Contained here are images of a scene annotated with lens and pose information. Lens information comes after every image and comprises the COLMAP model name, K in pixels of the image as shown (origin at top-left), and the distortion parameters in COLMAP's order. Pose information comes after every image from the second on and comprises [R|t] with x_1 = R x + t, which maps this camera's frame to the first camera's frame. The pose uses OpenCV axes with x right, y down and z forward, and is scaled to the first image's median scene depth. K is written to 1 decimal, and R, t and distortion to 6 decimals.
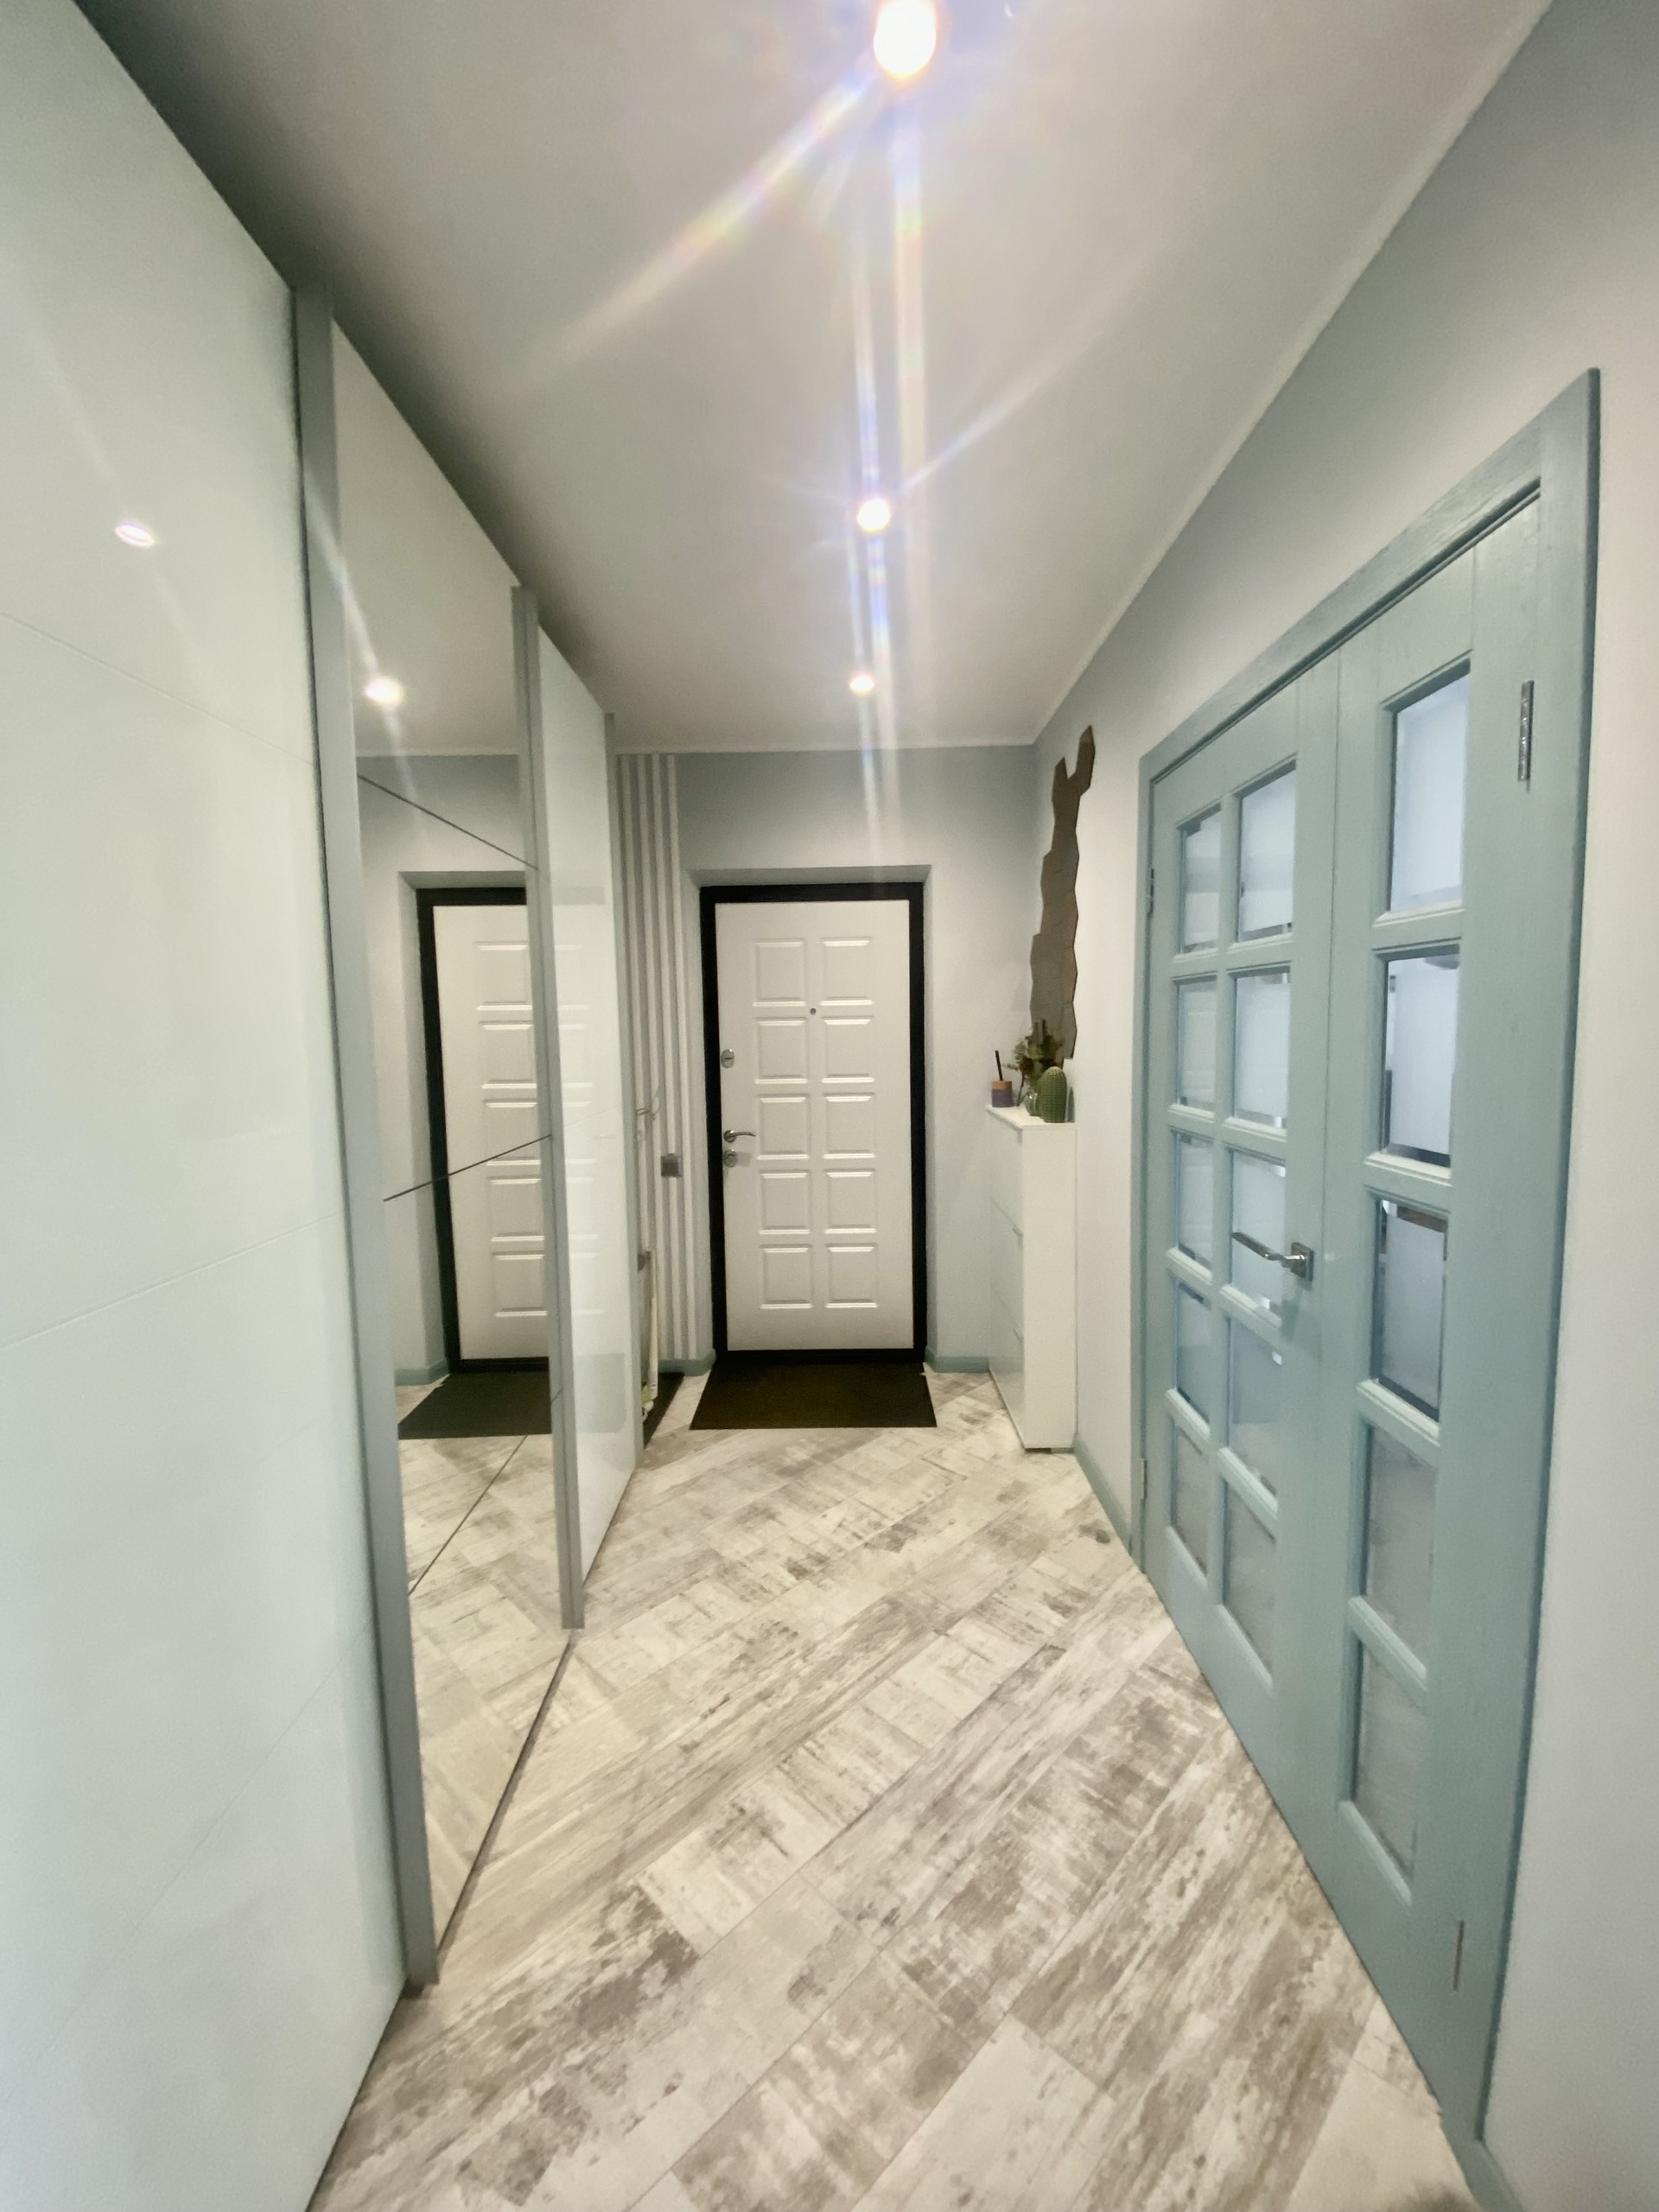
lens RADIAL K [[896.0, 0, 820.1], [0, 896.0, 1090.8], [0, 0, 1]] dist [0.000844, -0.012813]
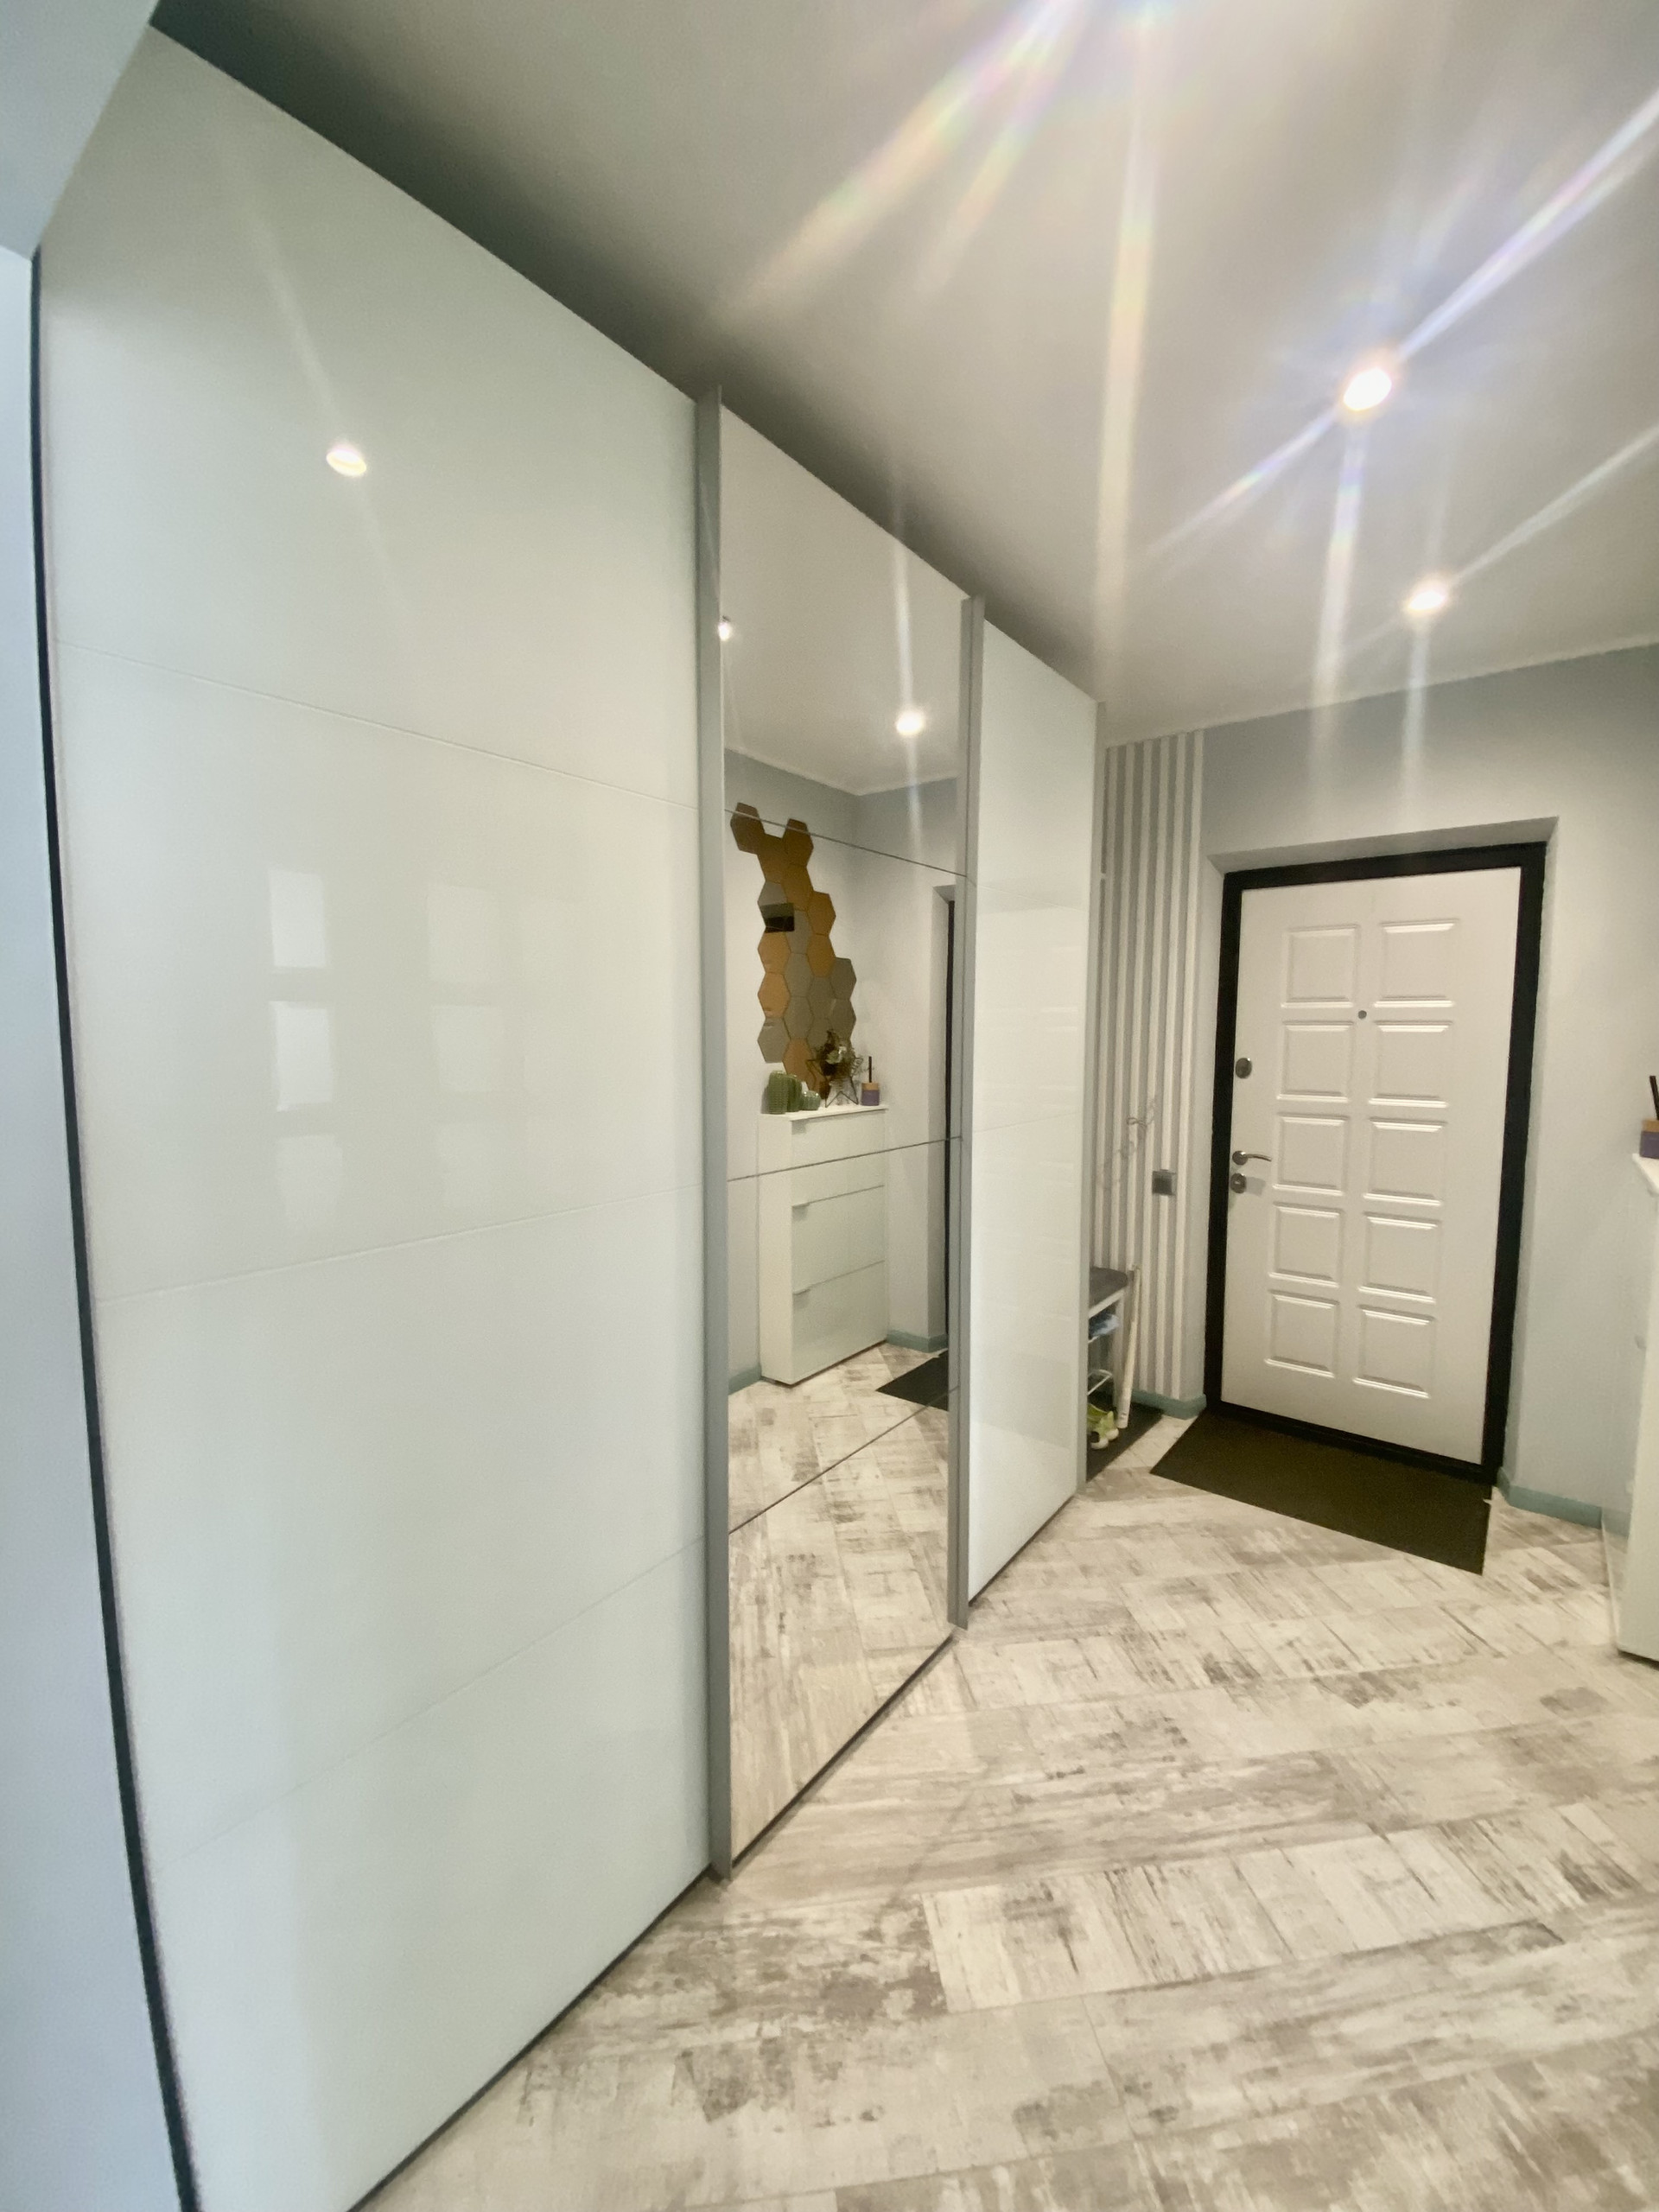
lens RADIAL K [[896.0, 0, 822.9], [0, 896.0, 1106.1], [0, 0, 1]] dist [0.000844, -0.012813]
pose [[0.797012, 0.084706, -0.597994, 0.182698], [-0.073681, 0.996357, 0.042931, -0.015142], [0.599453, 0.009845, 0.800350, 0.115930]]
